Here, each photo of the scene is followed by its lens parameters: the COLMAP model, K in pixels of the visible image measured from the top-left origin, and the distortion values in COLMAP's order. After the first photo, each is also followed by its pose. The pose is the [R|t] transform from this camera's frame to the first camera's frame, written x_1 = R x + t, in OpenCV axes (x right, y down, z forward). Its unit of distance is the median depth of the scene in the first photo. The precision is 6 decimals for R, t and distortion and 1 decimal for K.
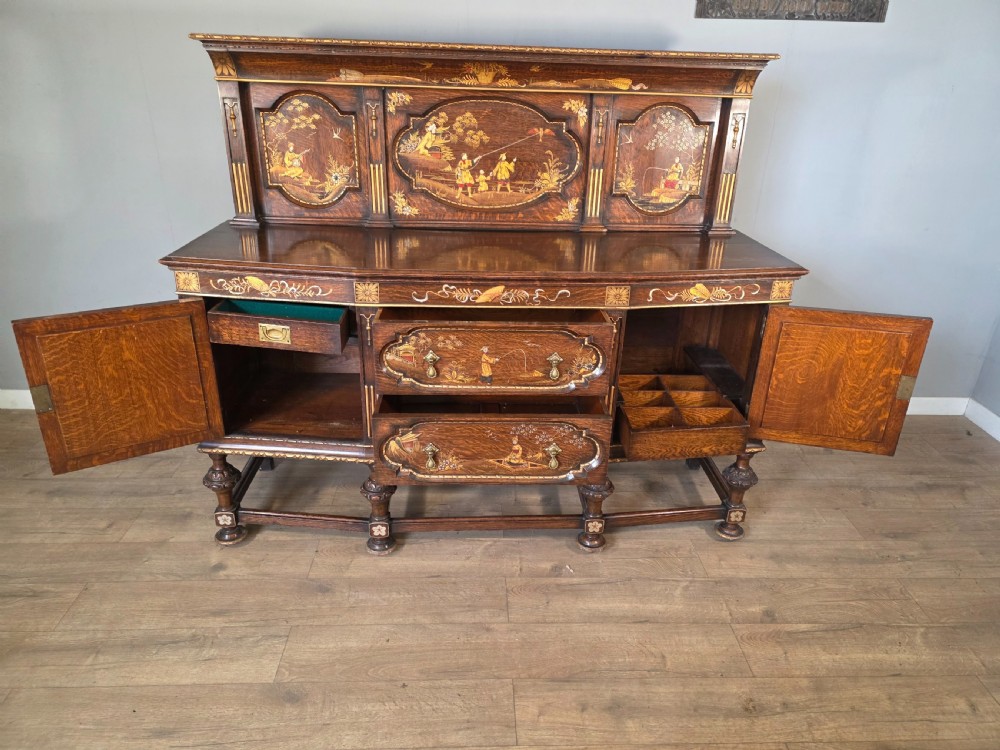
lens RADIAL K [[671.7, 0, 505.8], [0, 671.7, 376.5], [0, 0, 1]] dist [0.076800, -0.081965]
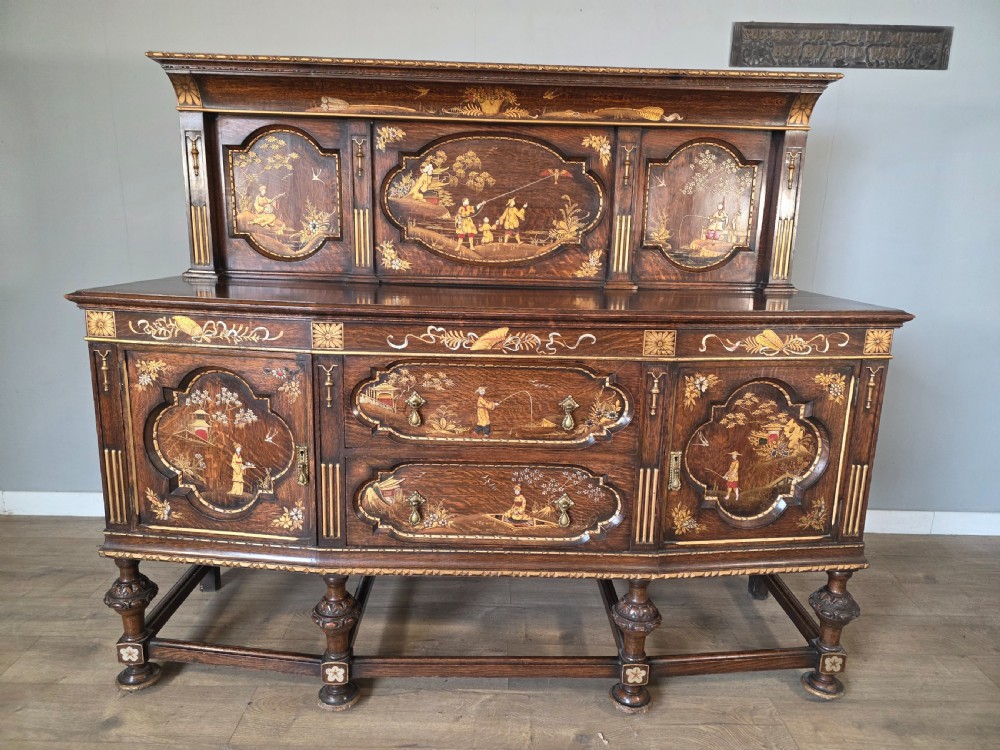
lens RADIAL K [[671.7, 0, 498.9], [0, 671.7, 376.0], [0, 0, 1]] dist [0.076800, -0.081965]
pose [[0.999251, 0.003703, -0.038530, 0.013939], [-0.011439, 0.979204, -0.202554, 0.060436], [0.036979, 0.202843, 0.978513, 0.226144]]
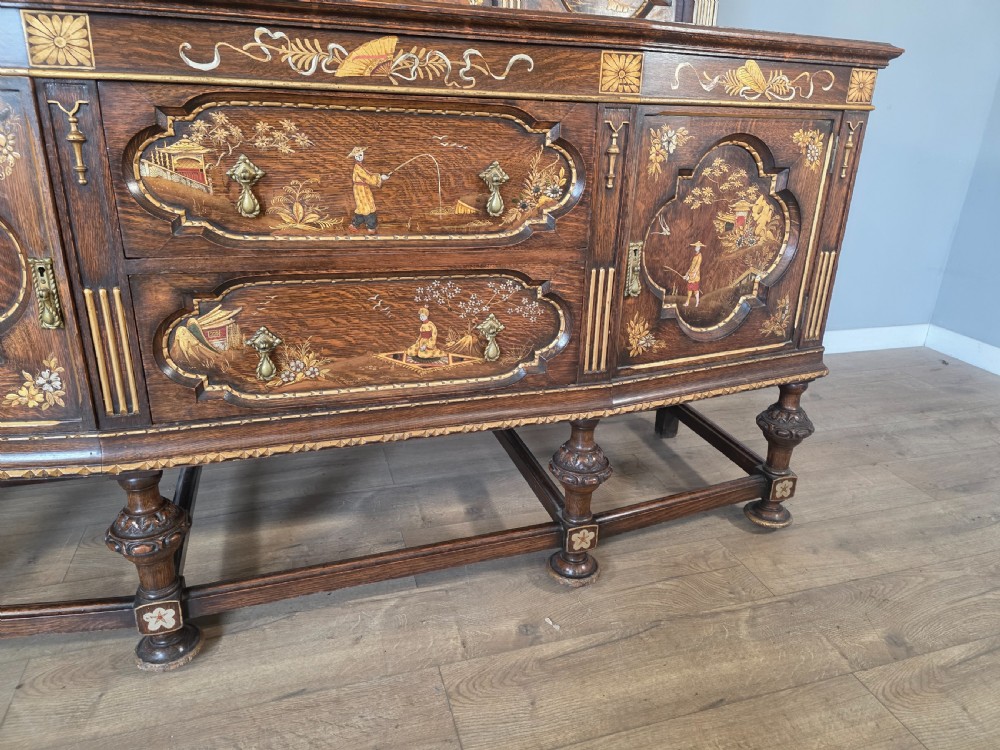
lens RADIAL K [[671.7, 0, 507.3], [0, 671.7, 367.8], [0, 0, 1]] dist [0.076800, -0.081965]
pose [[0.964630, -0.090672, 0.247521, -0.054836], [0.104230, 0.993657, -0.042205, 0.097585], [-0.242125, 0.066511, 0.967963, 0.460526]]
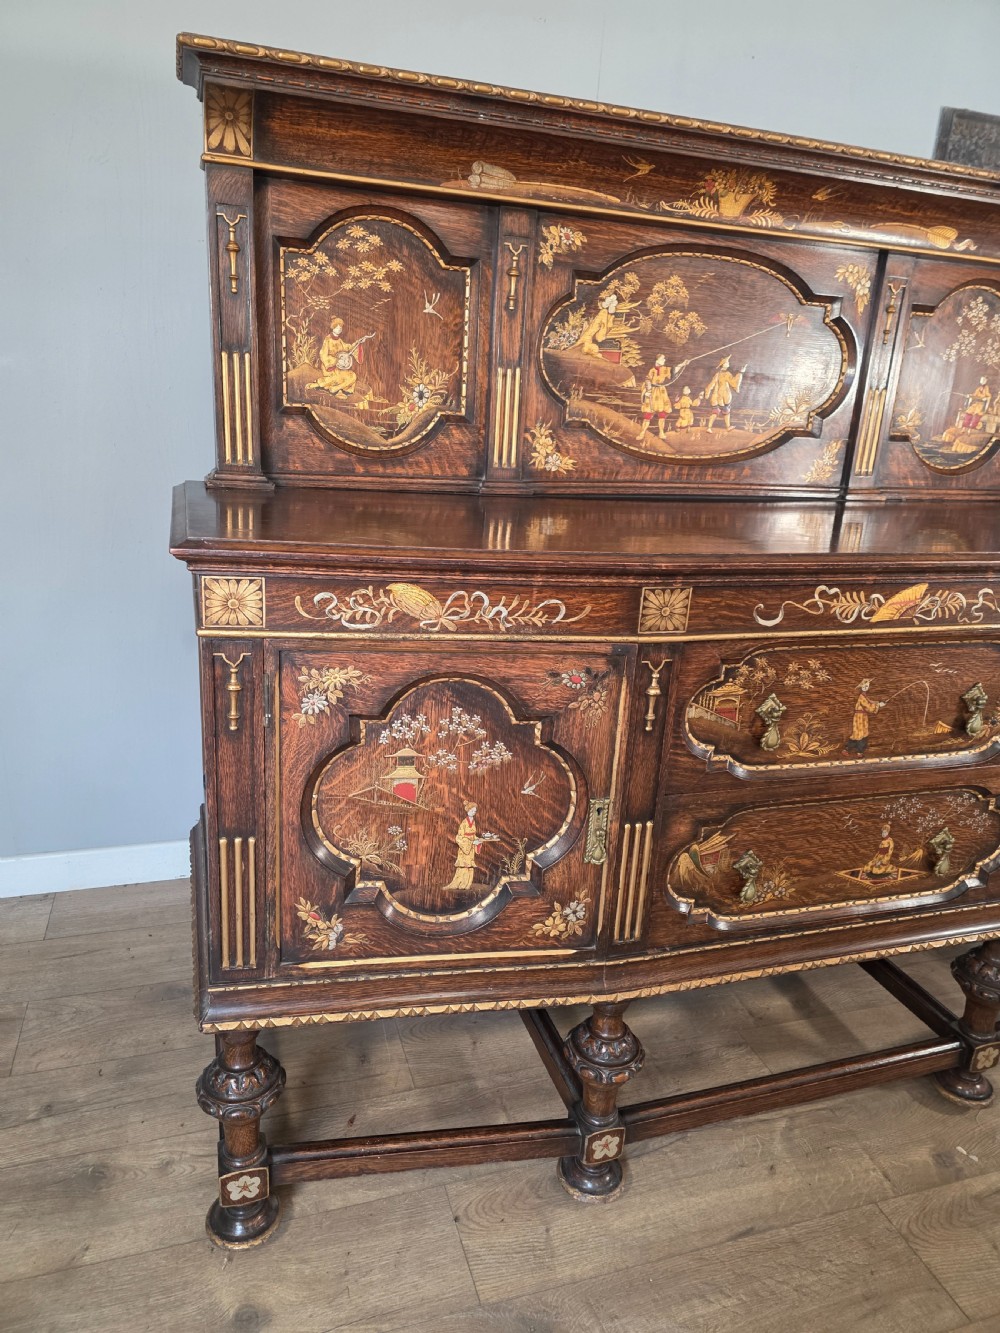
lens RADIAL K [[895.3, 0, 493.8], [0, 895.3, 661.7], [0, 0, 1]] dist [0.076800, -0.081965]
pose [[0.965015, -0.051364, 0.257115, -0.388316], [0.078600, 0.992196, -0.096790, -0.037033], [-0.250137, 0.113613, 0.961521, 0.397161]]
